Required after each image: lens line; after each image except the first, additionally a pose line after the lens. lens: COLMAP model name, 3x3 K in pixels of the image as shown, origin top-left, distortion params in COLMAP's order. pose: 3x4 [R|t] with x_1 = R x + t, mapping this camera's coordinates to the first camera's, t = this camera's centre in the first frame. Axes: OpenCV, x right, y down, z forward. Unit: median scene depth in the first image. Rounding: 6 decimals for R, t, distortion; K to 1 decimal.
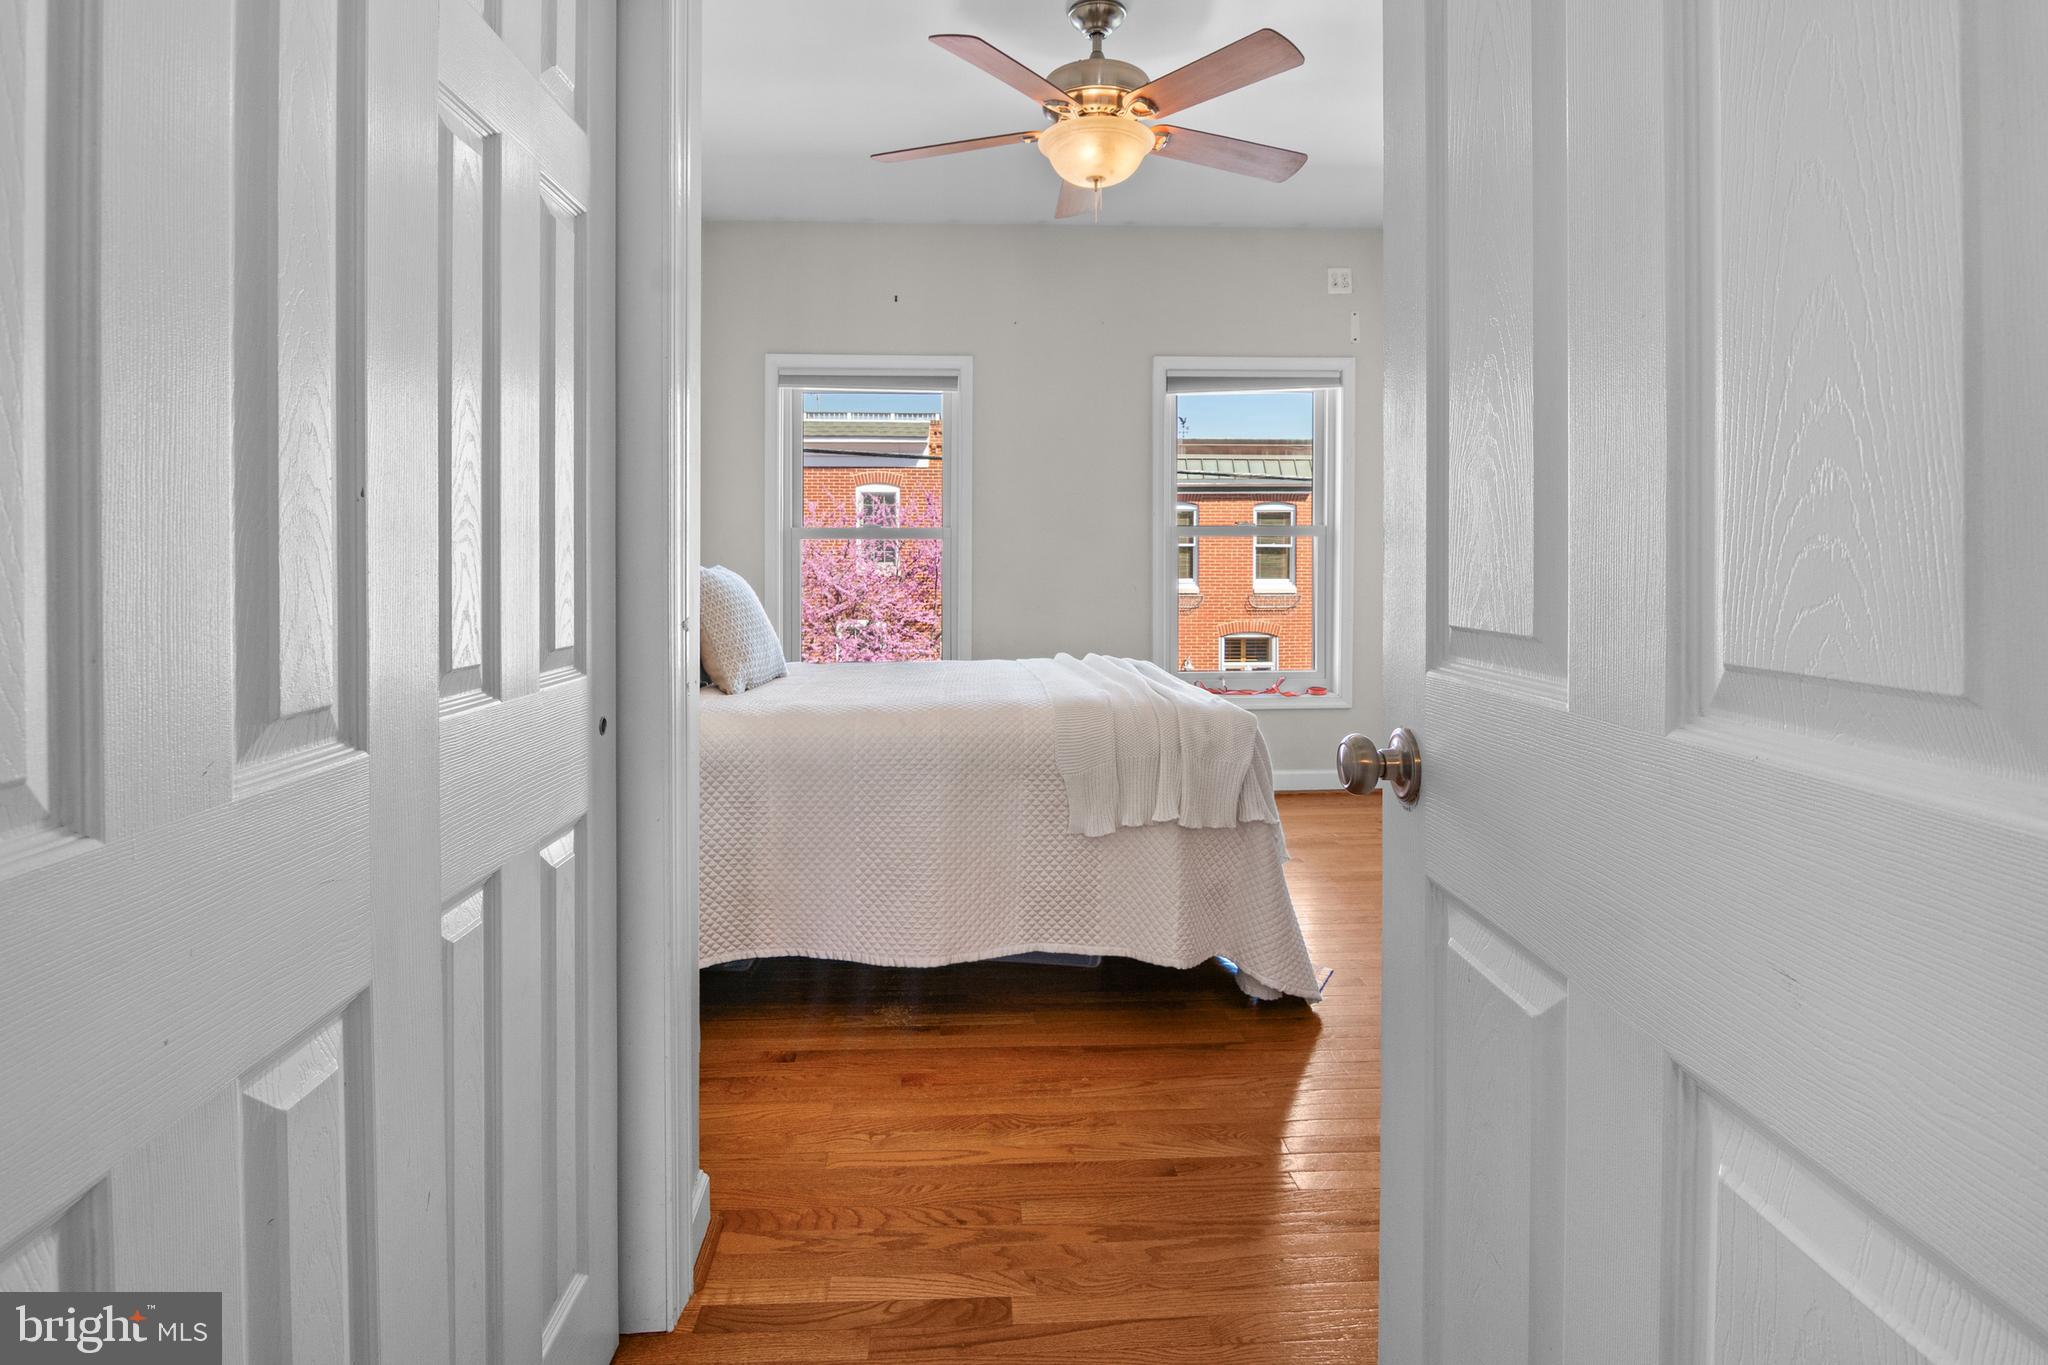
lens RADIAL K [[1037.0, 0, 1021.9], [0, 1037.0, 588.2], [0, 0, 1]] dist [-0.007447, -0.002897]
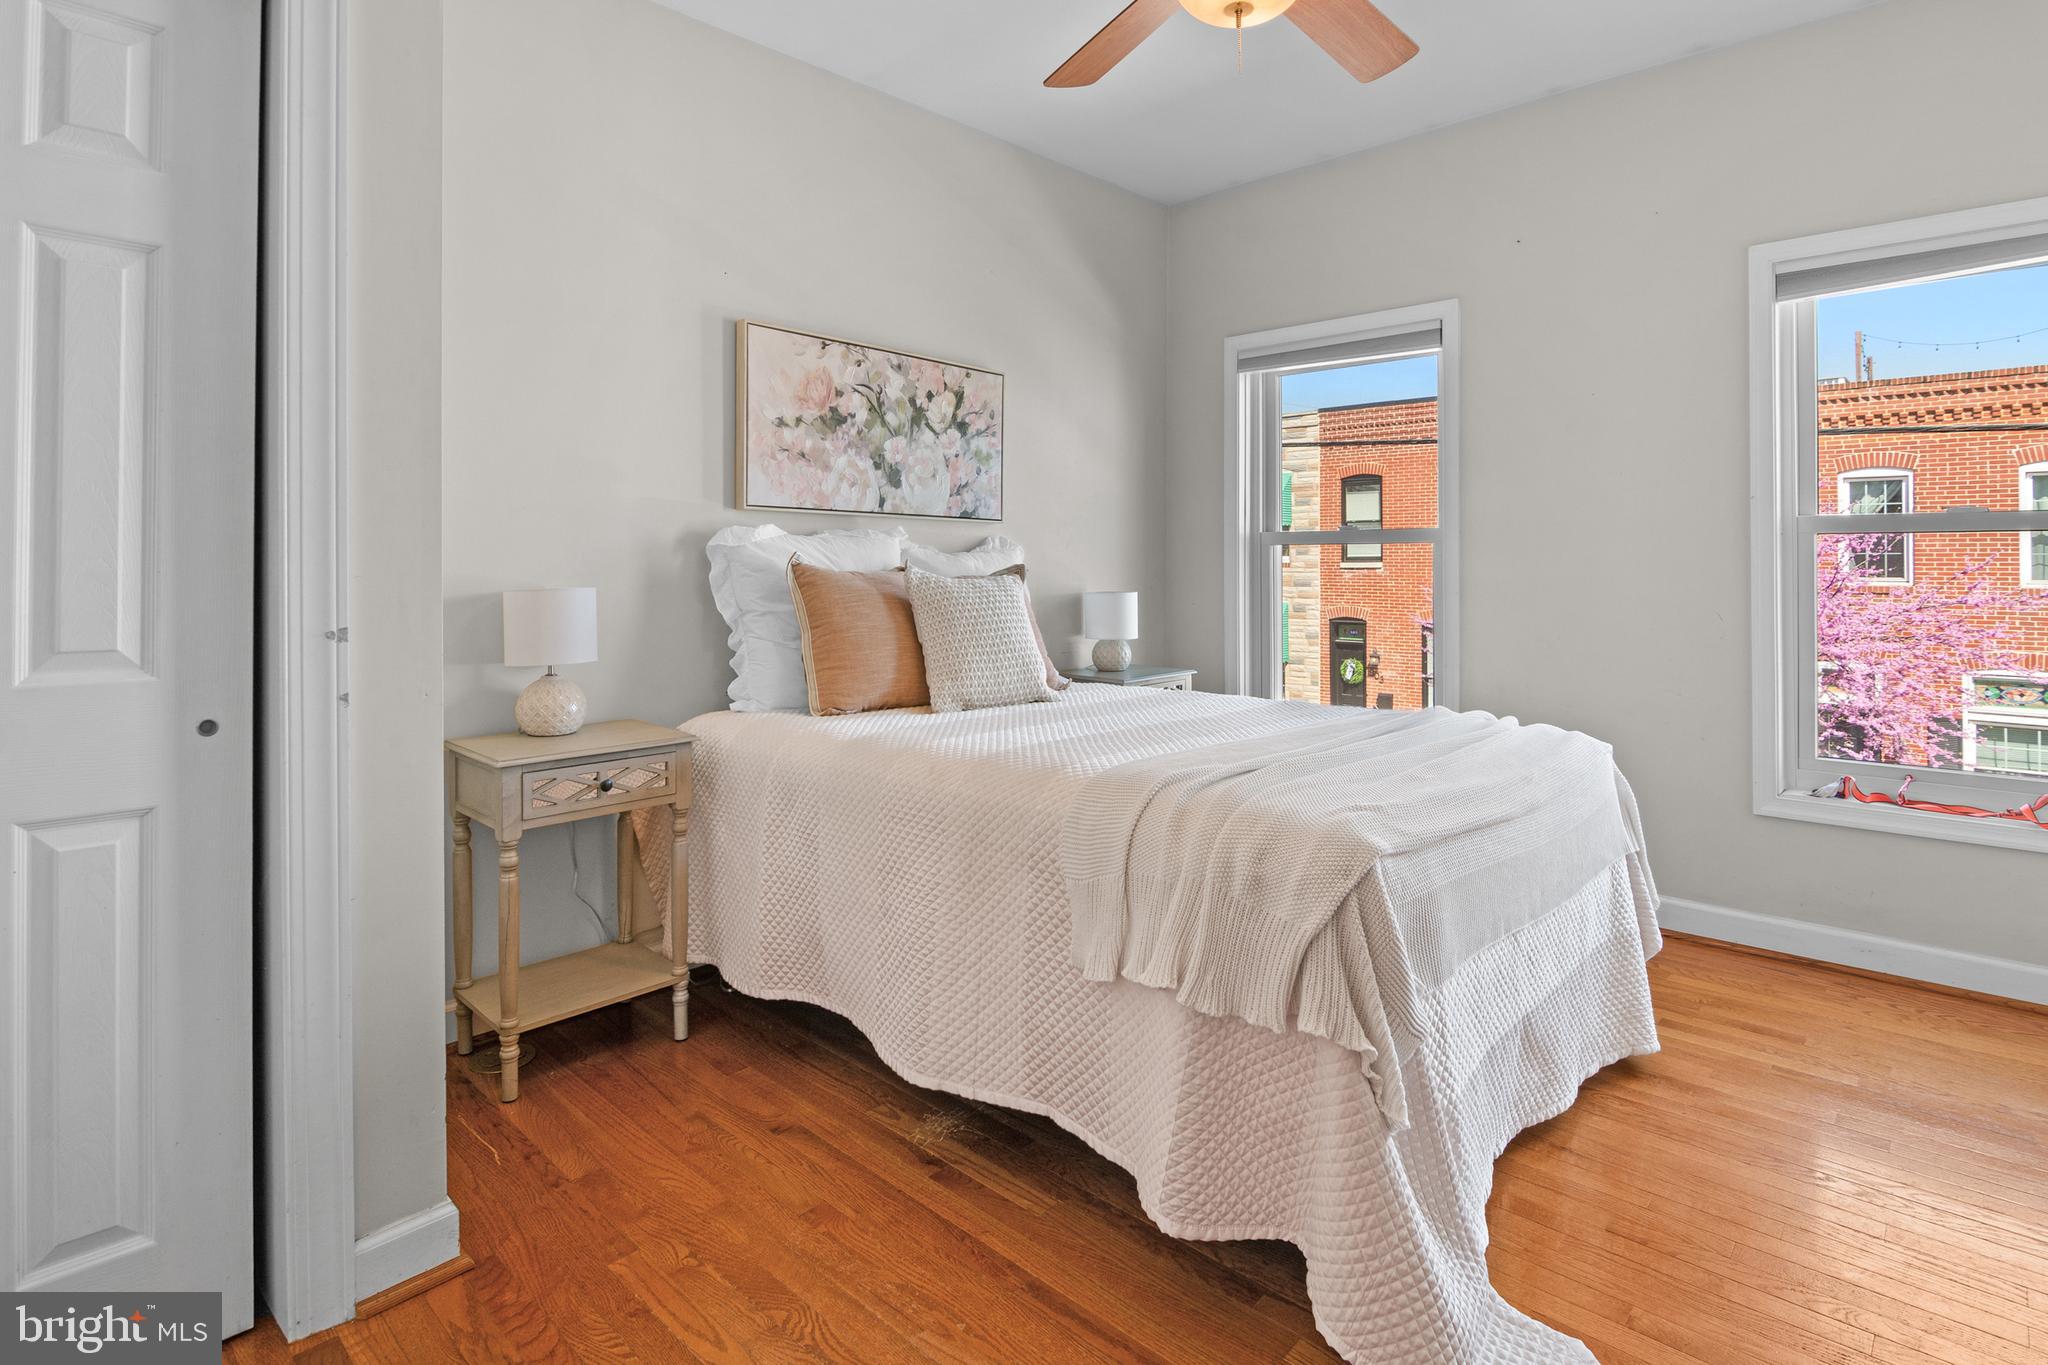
lens RADIAL K [[1037.0, 0, 1019.2], [0, 1037.0, 579.4], [0, 0, 1]] dist [-0.007447, -0.002897]
pose [[0.693674, 0.011477, -0.720198, 0.497251], [-0.023713, 0.999695, -0.006908, -0.014767], [0.719899, 0.021870, 0.693735, 0.469560]]
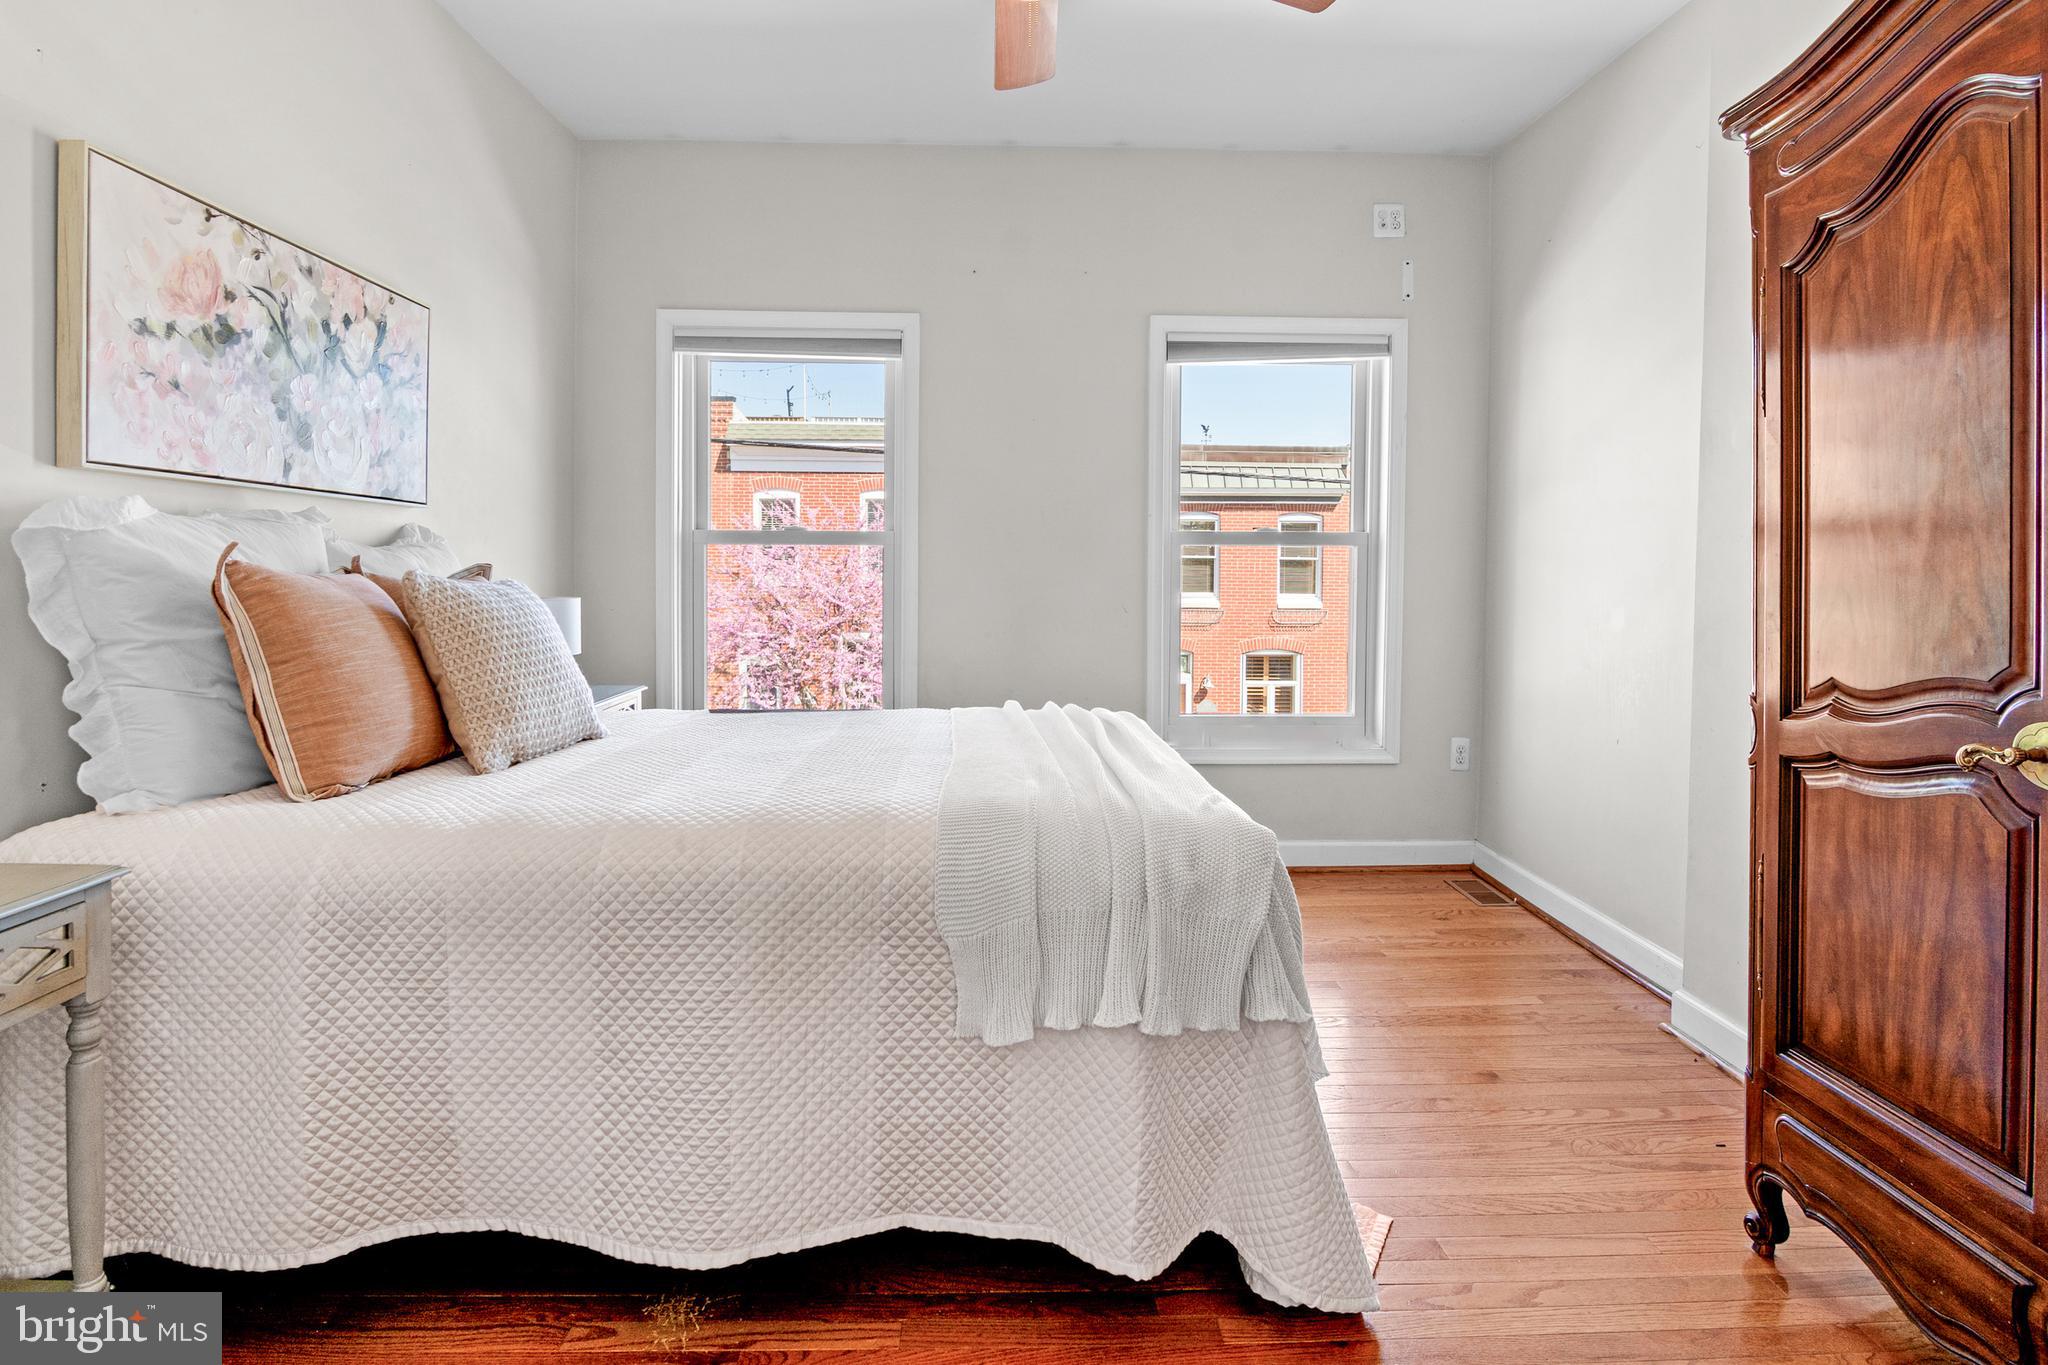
lens RADIAL K [[1037.0, 0, 1030.8], [0, 1037.0, 598.0], [0, 0, 1]] dist [-0.007447, -0.002897]
pose [[0.999865, 0.008879, -0.013841, 0.090207], [-0.008895, 0.999960, -0.001092, -0.013724], [0.013831, 0.001215, 0.999904, 0.391506]]
